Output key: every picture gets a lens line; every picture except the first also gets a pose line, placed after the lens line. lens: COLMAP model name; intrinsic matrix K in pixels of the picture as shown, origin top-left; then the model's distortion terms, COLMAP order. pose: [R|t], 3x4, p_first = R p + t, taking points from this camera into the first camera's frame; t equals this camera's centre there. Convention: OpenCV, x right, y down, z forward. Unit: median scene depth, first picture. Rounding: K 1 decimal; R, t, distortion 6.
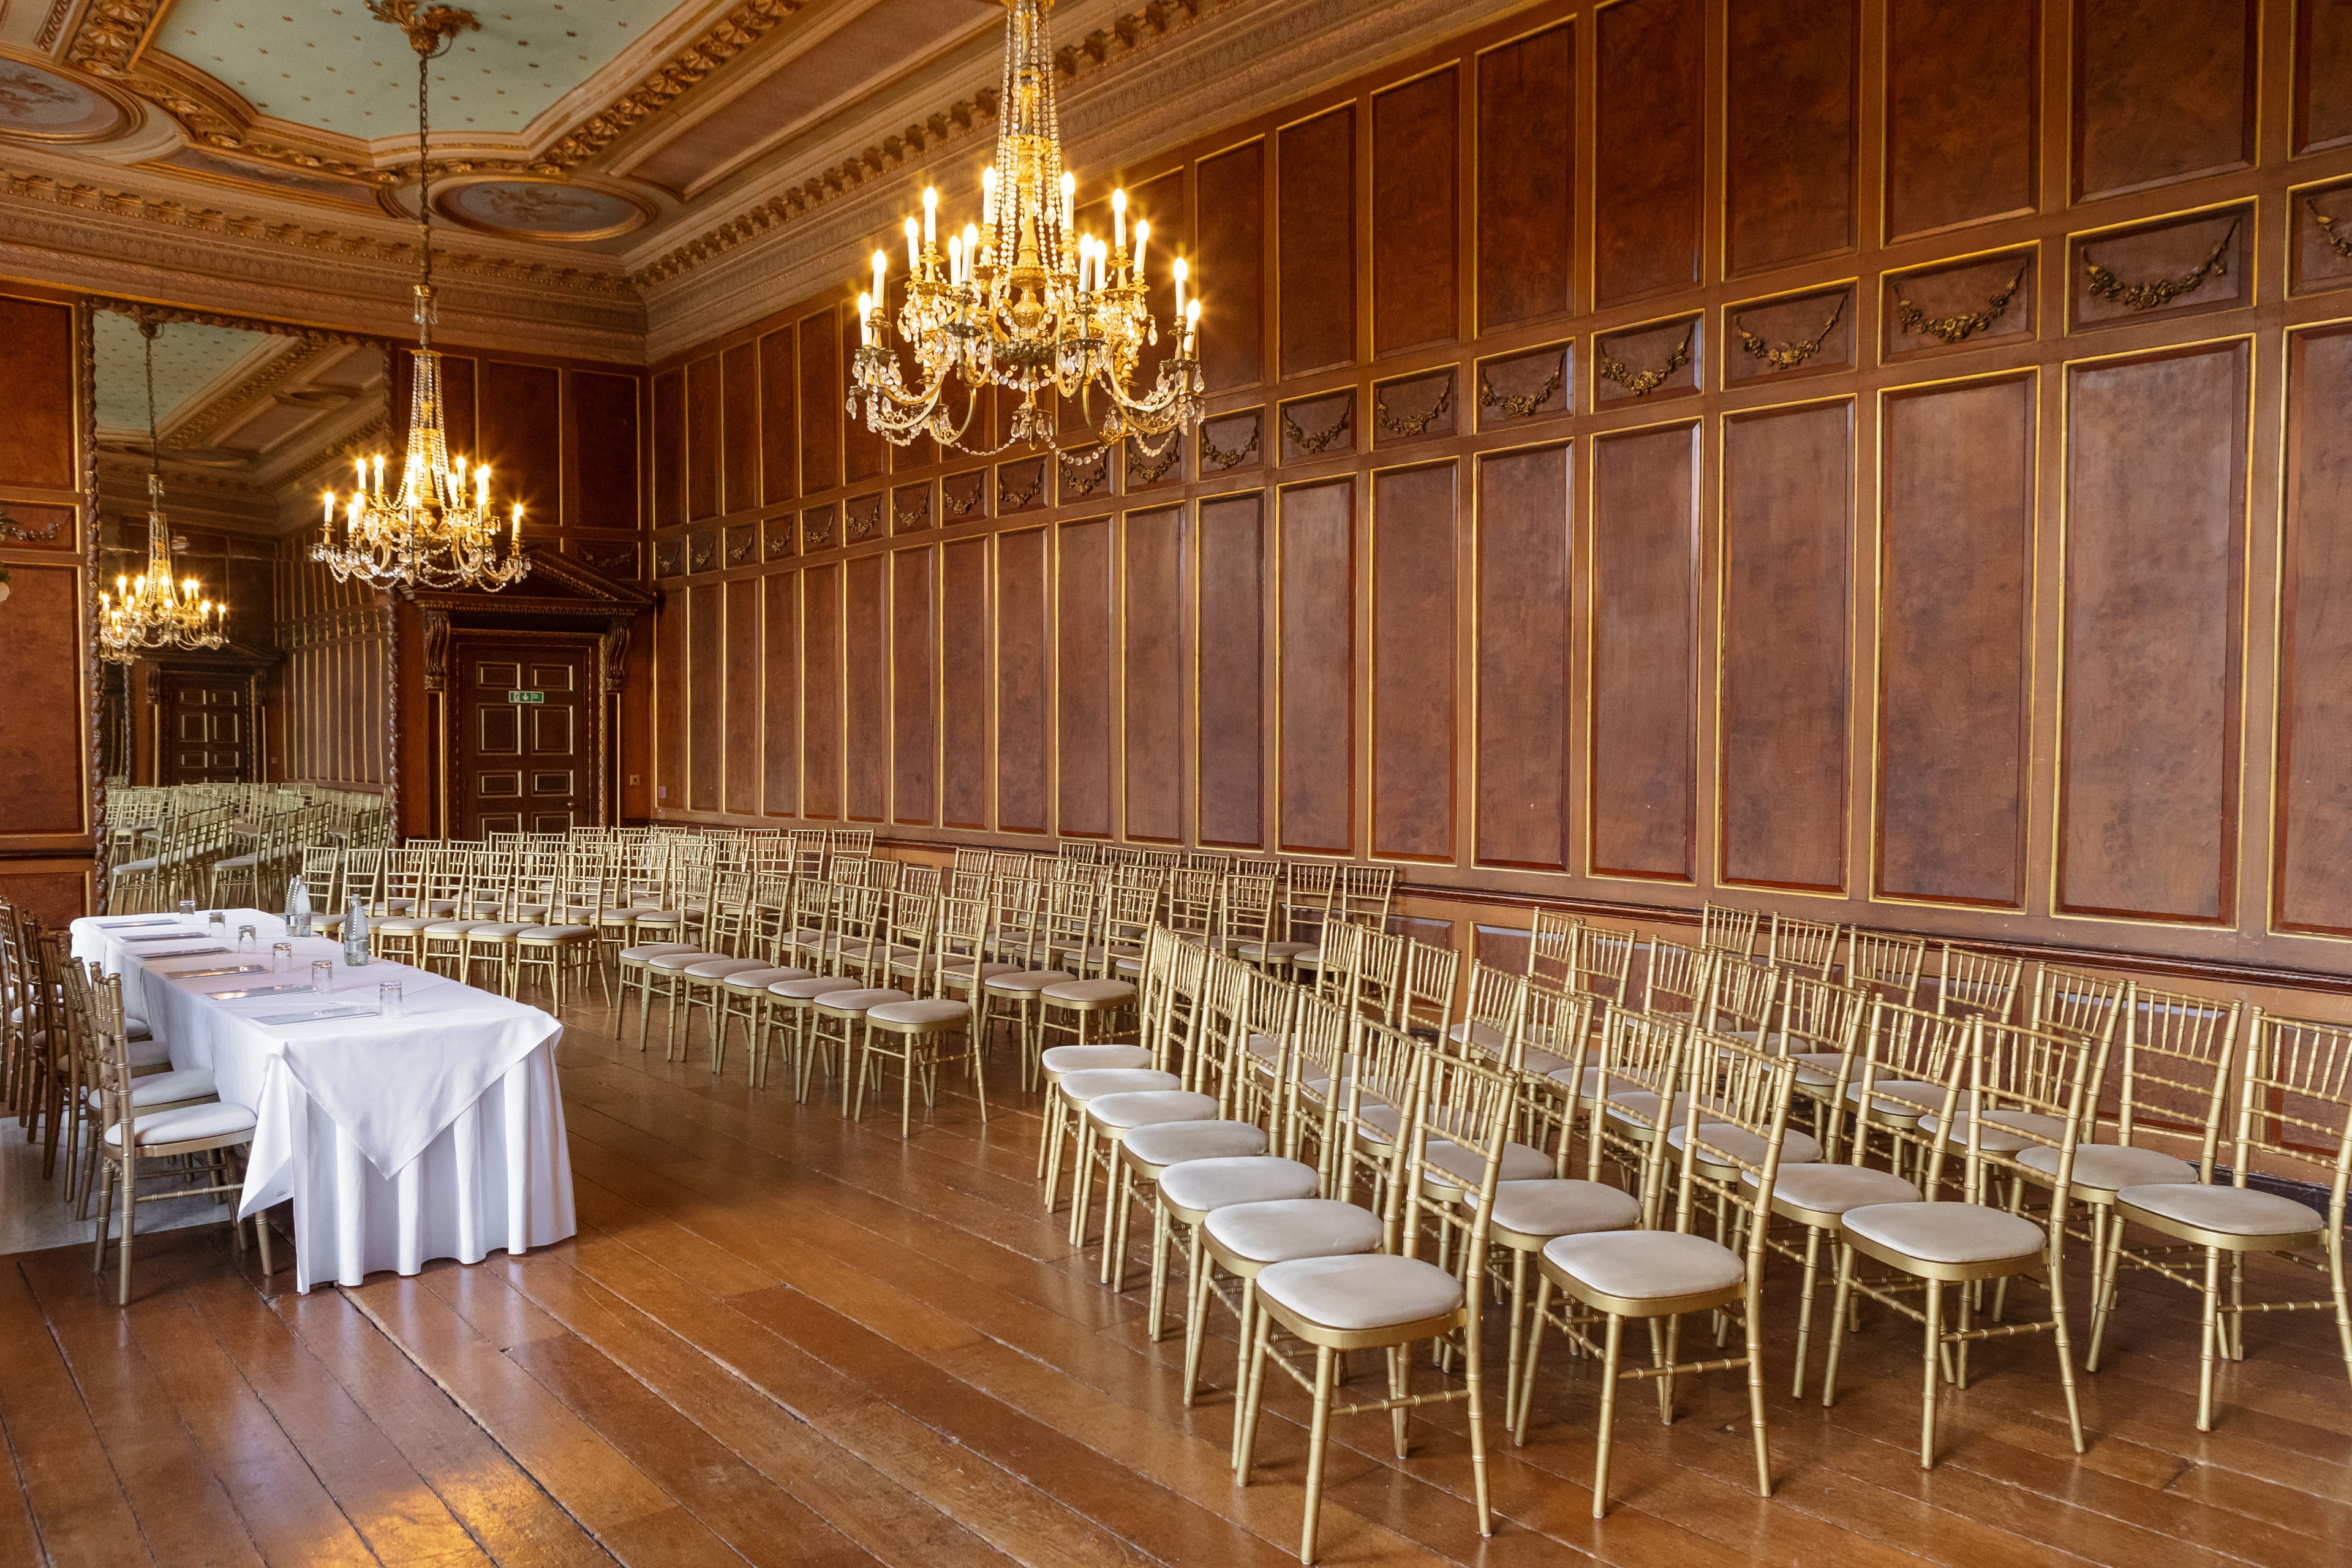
lens RADIAL K [[1618.6, 0, 1195.7], [0, 1618.6, 796.5], [0, 0, 1]] dist [-0.027362, 0.009533]
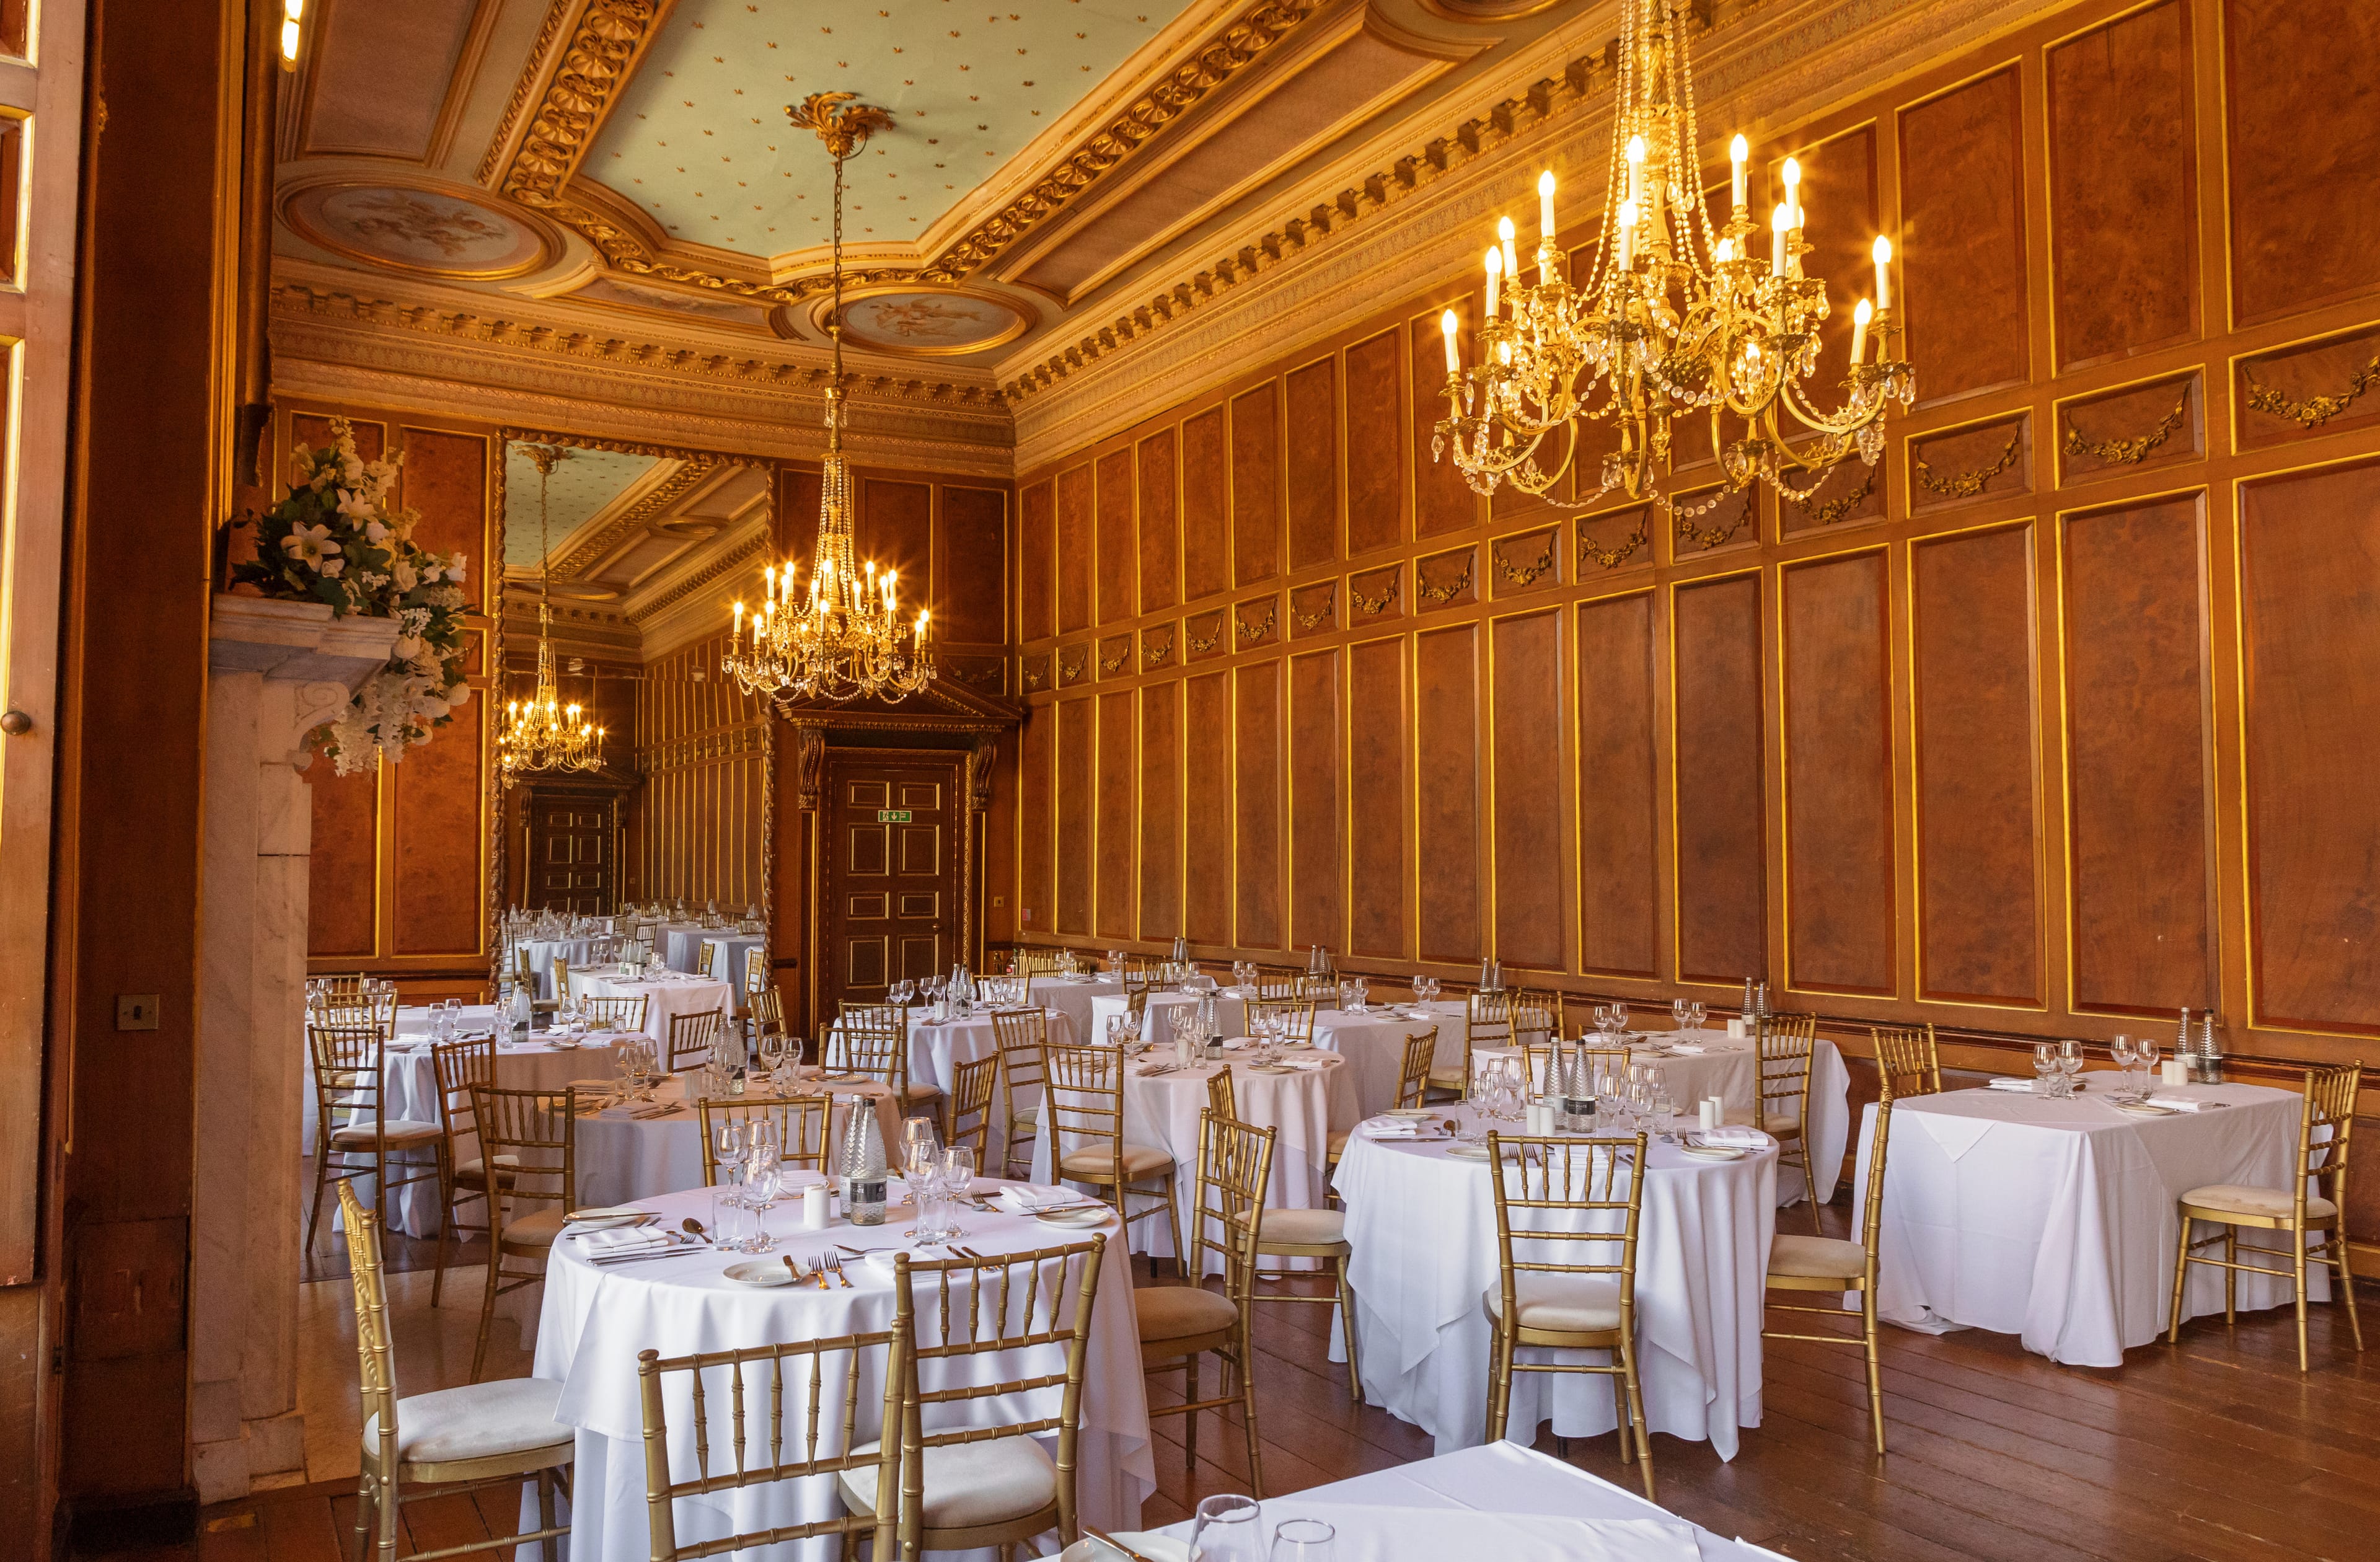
lens RADIAL K [[1651.2, 0, 1194.1], [0, 1651.2, 792.5], [0, 0, 1]] dist [-0.037549, 0.026727]
pose [[0.984352, -0.009298, -0.175970, -0.074692], [-0.004288, 0.997047, -0.076670, -0.001153], [0.176163, 0.076225, 0.981405, 0.066184]]
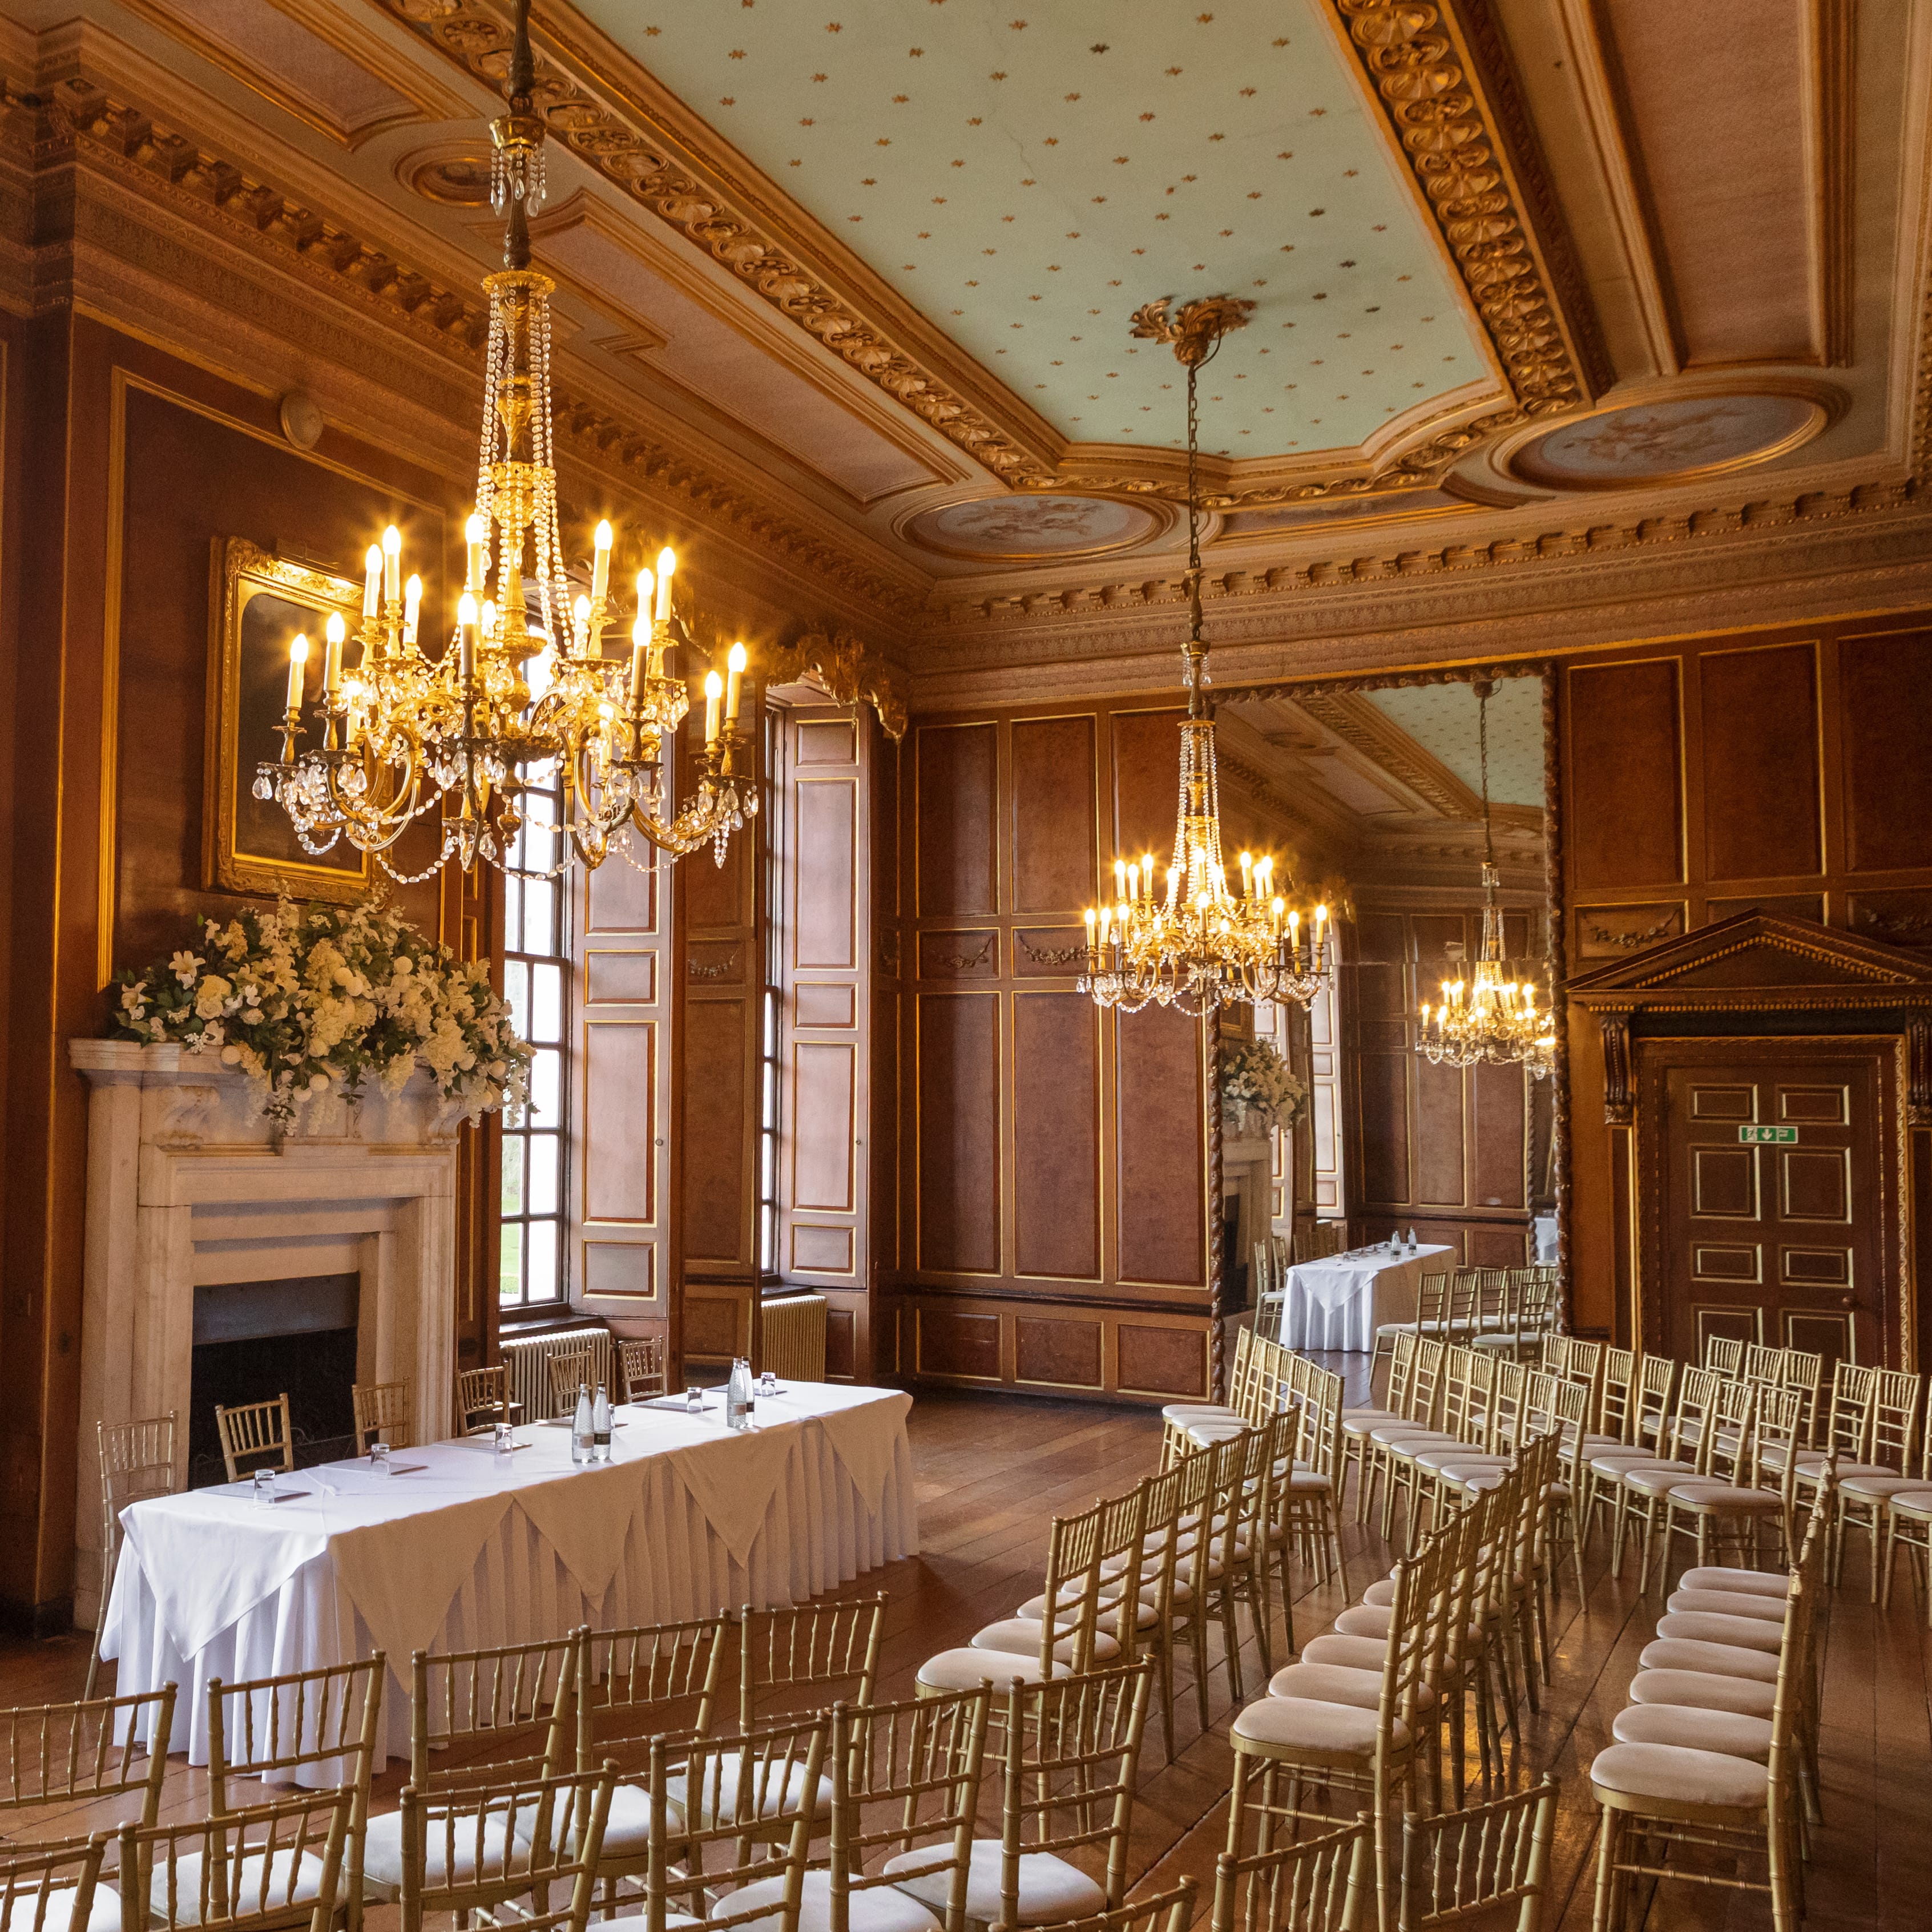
lens RADIAL K [[2137.8, 0, 529.9], [0, 2137.8, 953.5], [0, 0, 1]] dist [-0.014669, 0.000000]
pose [[0.272071, -0.068949, -0.959804, 0.352489], [-0.048362, 0.995189, -0.085200, -0.043353], [0.961061, 0.069599, 0.267427, 0.314401]]
